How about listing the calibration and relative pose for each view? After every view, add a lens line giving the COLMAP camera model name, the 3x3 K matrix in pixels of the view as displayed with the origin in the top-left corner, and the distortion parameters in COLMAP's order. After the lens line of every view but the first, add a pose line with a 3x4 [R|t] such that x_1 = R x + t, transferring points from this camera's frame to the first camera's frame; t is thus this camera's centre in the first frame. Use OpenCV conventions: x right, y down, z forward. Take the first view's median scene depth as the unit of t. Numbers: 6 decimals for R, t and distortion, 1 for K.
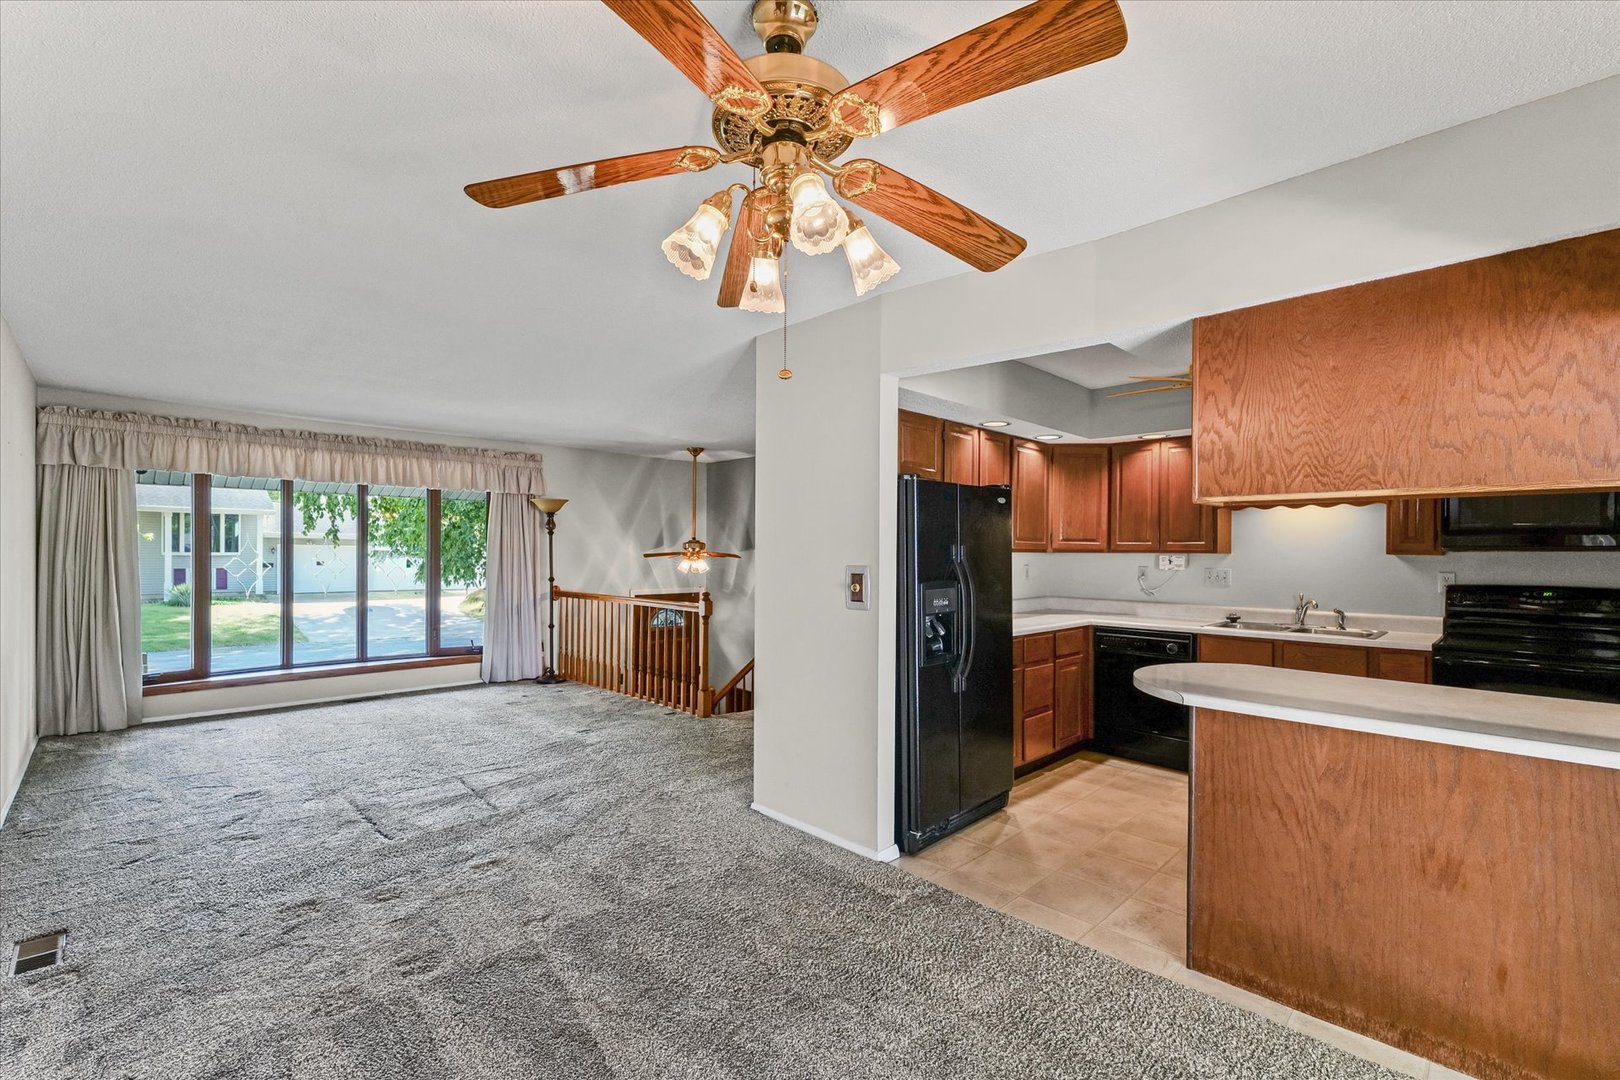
lens RADIAL K [[737.0, 0, 813.3], [0, 737.0, 553.5], [0, 0, 1]] dist [-0.001920, -0.000496]
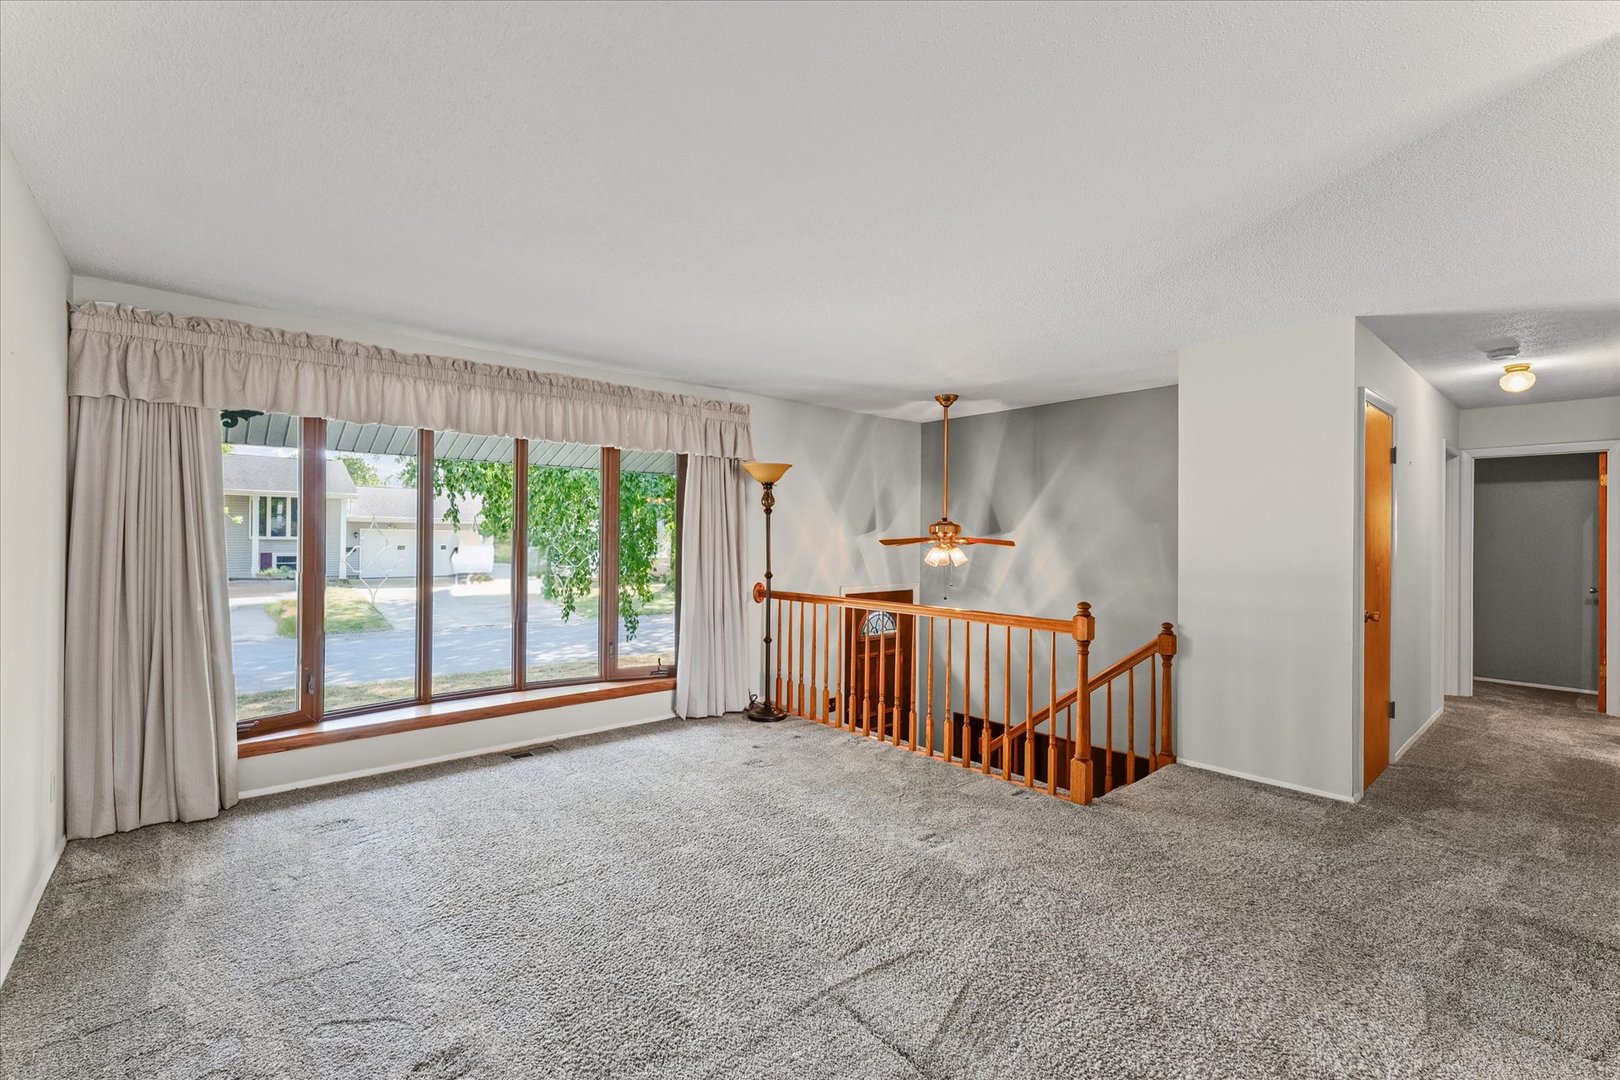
lens RADIAL K [[722.5, 0, 809.8], [0, 722.5, 533.1], [0, 0, 1]] dist [-0.000172, 0.000035]
pose [[0.997966, 0.000910, -0.063744, -0.273625], [-0.001369, 0.999974, -0.007150, -0.001410], [0.063736, 0.007223, 0.997941, 0.300465]]
